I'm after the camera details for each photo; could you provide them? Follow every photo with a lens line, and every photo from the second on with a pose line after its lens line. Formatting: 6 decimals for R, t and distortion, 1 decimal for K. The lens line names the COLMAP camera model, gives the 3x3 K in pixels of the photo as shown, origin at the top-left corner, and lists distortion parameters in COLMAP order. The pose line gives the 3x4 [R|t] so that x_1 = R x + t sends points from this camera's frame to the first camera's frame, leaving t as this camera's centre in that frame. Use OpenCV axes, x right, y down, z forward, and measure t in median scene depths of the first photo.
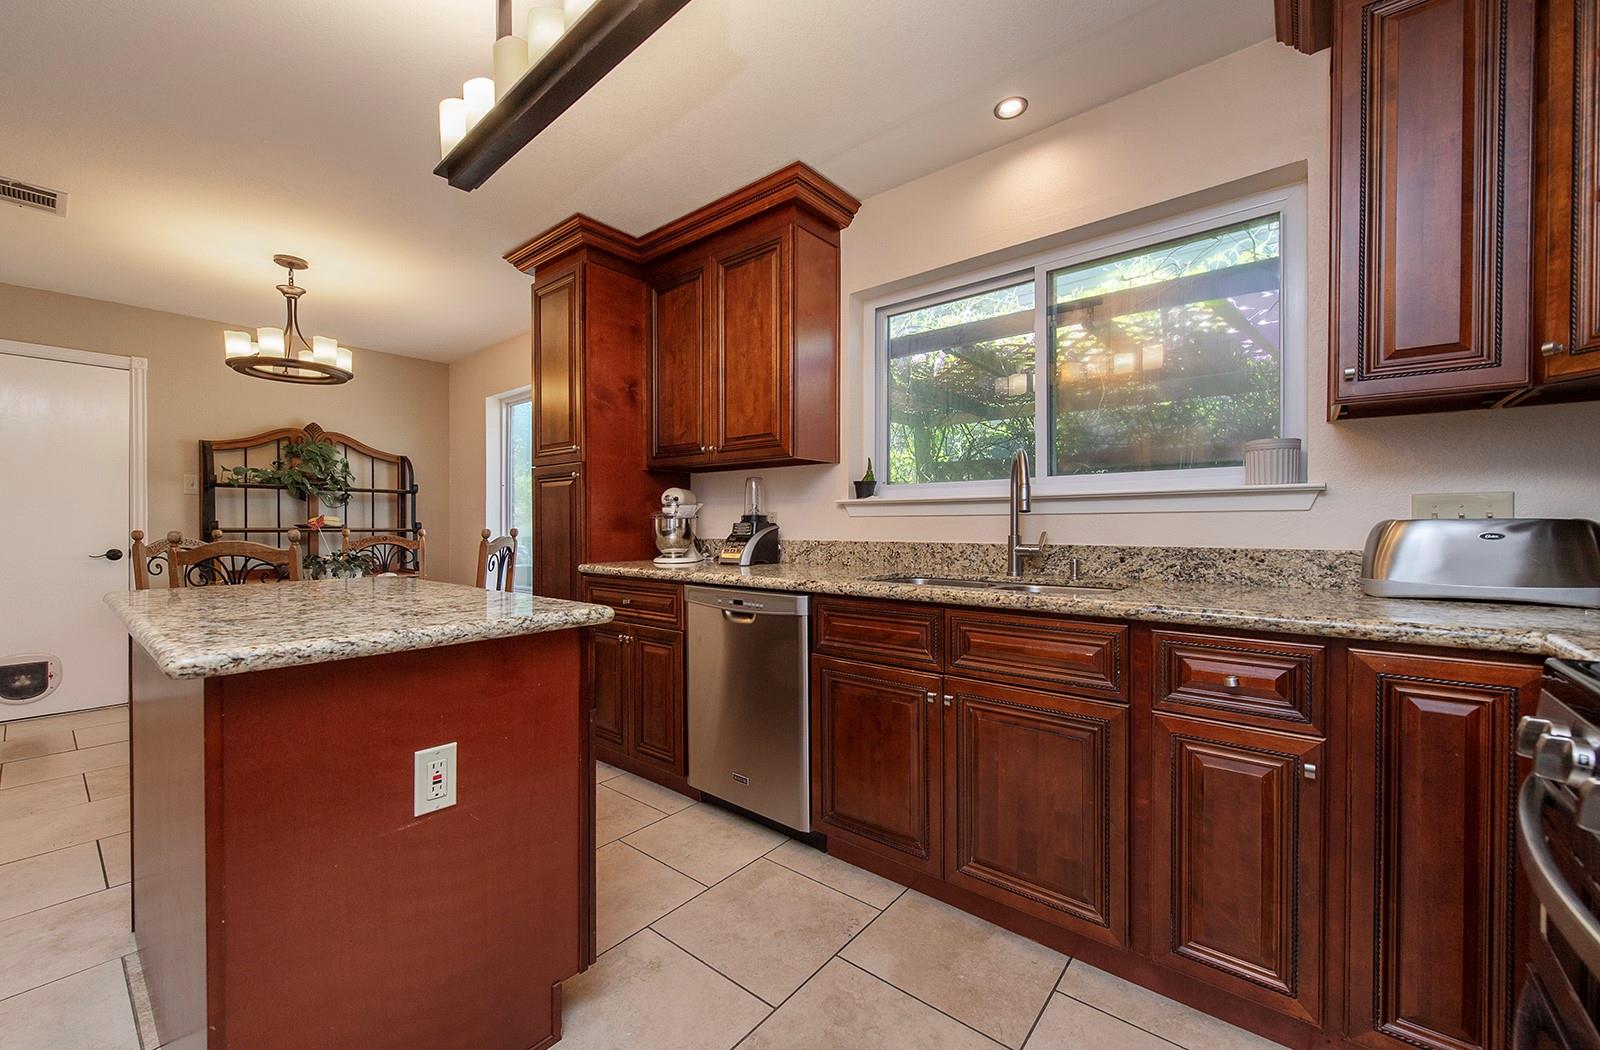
lens RADIAL K [[637.6, 0, 796.9], [0, 637.6, 530.6], [0, 0, 1]] dist [0.001452, 0.000036]
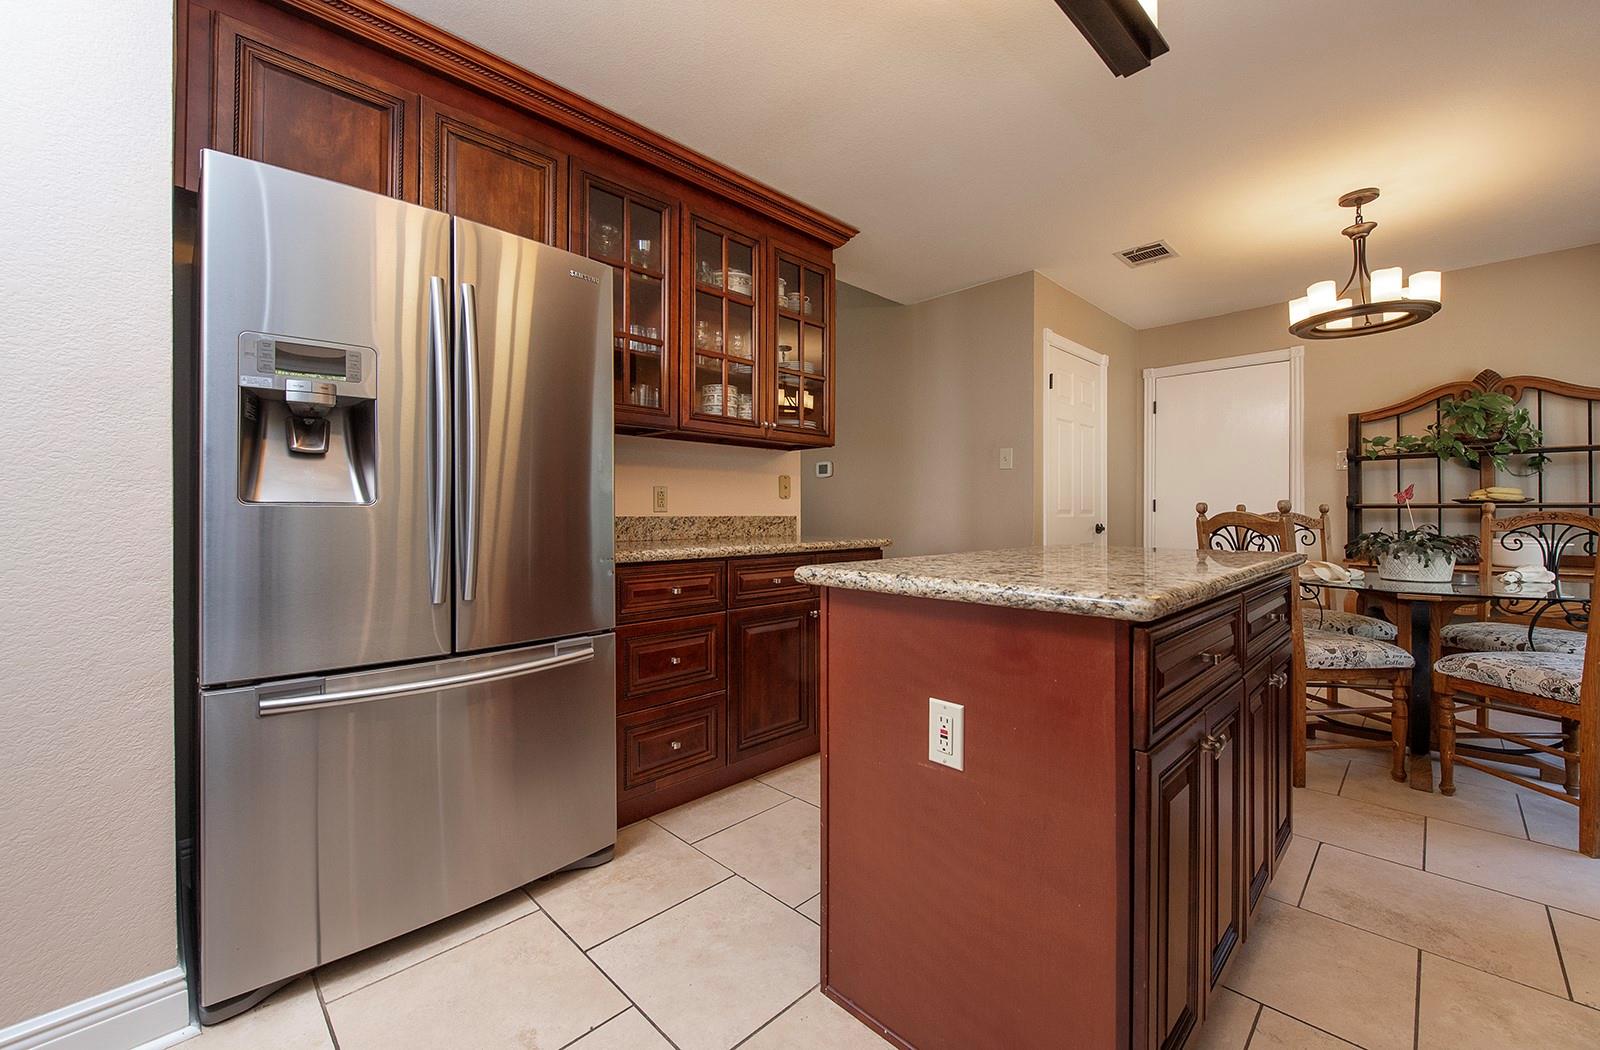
lens RADIAL K [[650.3, 0, 798.0], [0, 650.3, 514.8], [0, 0, 1]] dist [0.000244, 0.000108]
pose [[-0.087056, 0.002118, -0.996201, 0.158528], [-0.004292, 0.999988, 0.002501, 0.016448], [0.996194, 0.004493, -0.087046, 0.295900]]
